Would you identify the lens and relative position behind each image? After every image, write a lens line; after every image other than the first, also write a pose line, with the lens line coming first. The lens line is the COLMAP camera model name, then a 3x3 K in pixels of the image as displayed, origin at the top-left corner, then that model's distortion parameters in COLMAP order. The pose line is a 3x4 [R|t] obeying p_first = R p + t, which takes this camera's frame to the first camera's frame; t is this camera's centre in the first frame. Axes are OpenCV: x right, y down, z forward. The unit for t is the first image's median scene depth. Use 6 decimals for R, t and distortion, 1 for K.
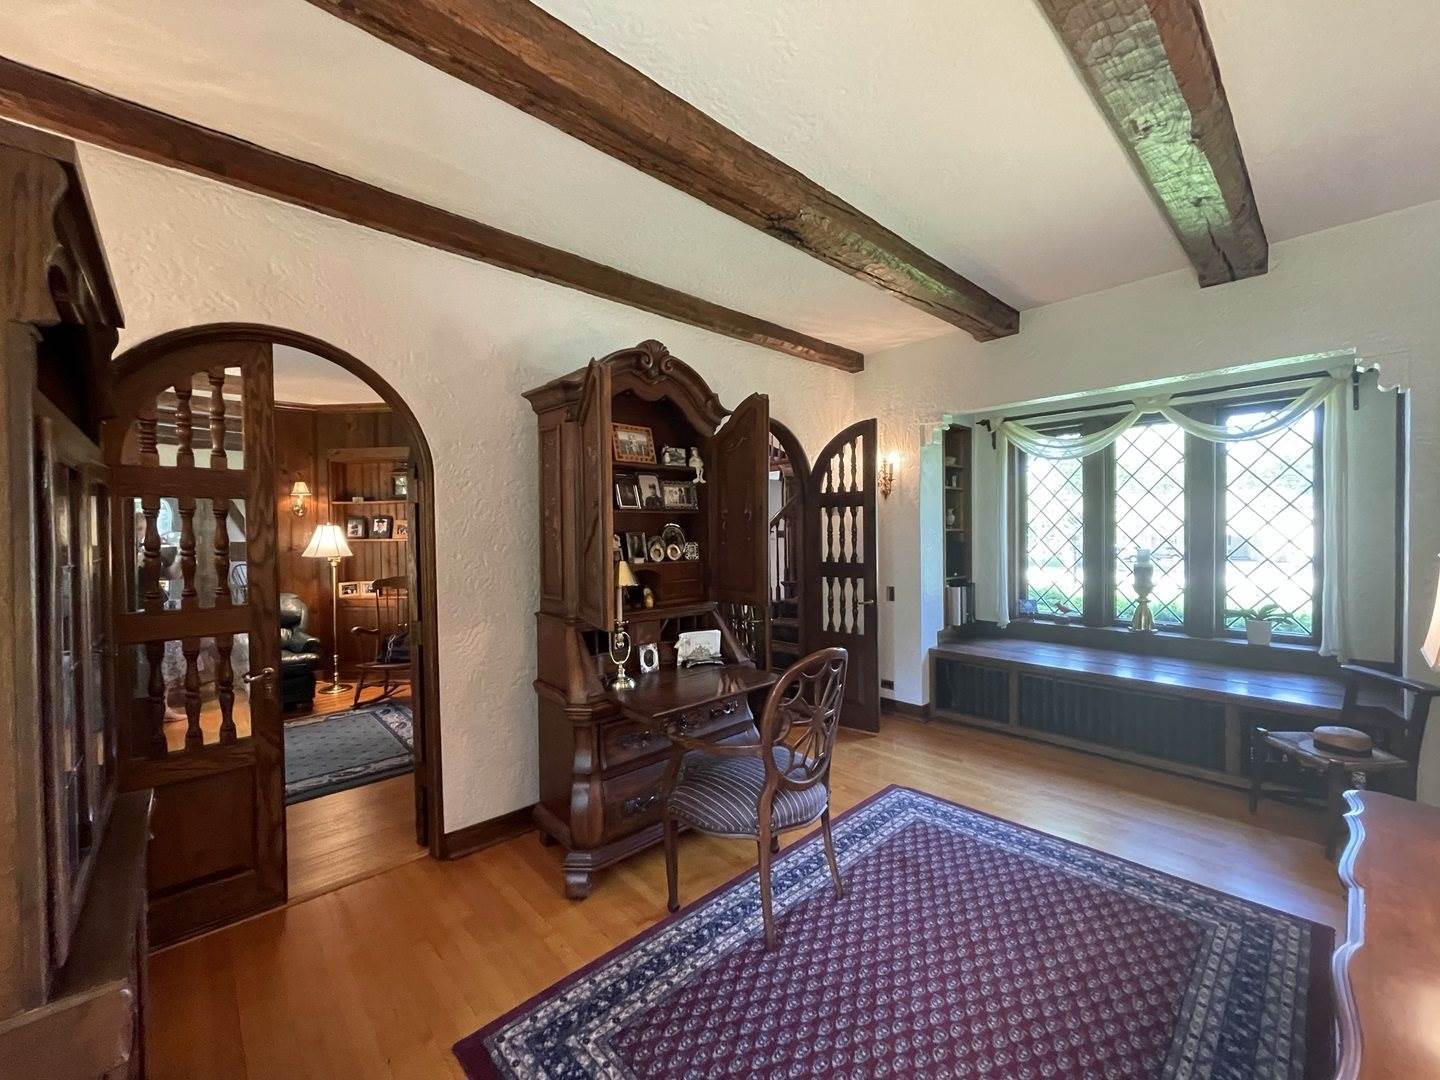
lens RADIAL K [[579.3, 0, 717.8], [0, 579.3, 542.2], [0, 0, 1]] dist [-0.003417, 0.000741]
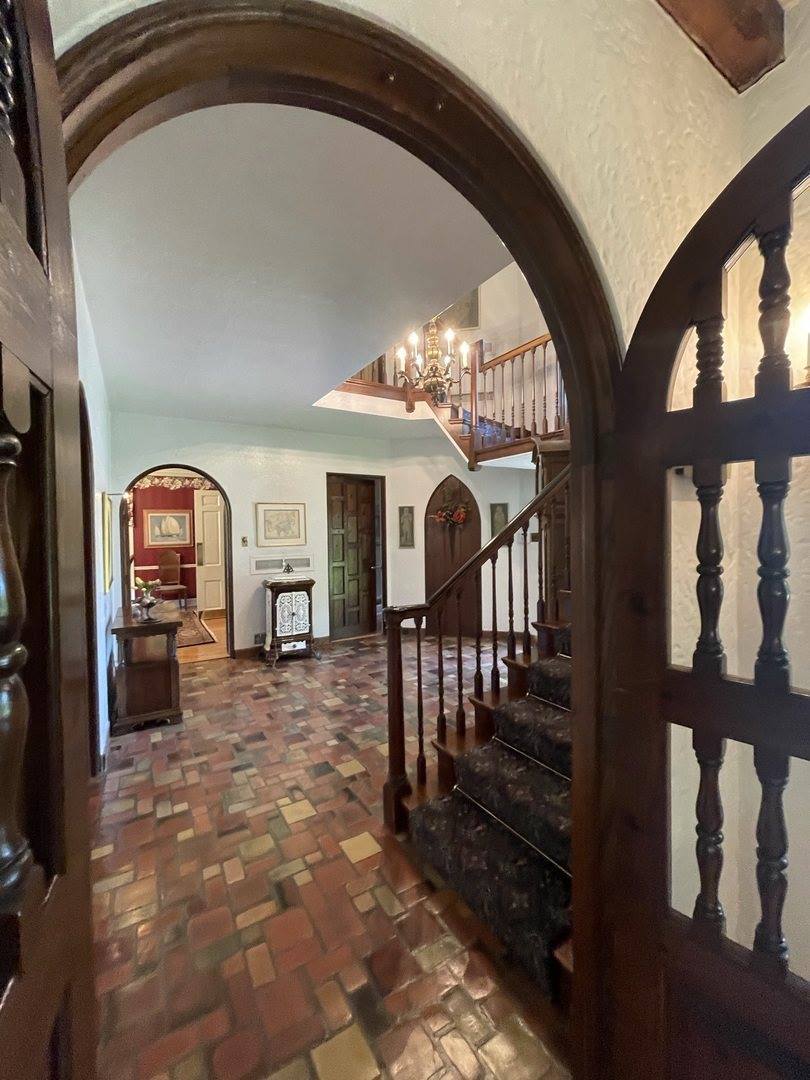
lens RADIAL K [[434.5, 0, 406.9], [0, 434.5, 537.7], [0, 0, 1]] dist [-0.003417, 0.000741]
pose [[0.982269, -0.001932, -0.187465, 0.095410], [0.002610, 0.999991, 0.003372, -0.027451], [0.187457, -0.003801, 0.982265, 0.766375]]
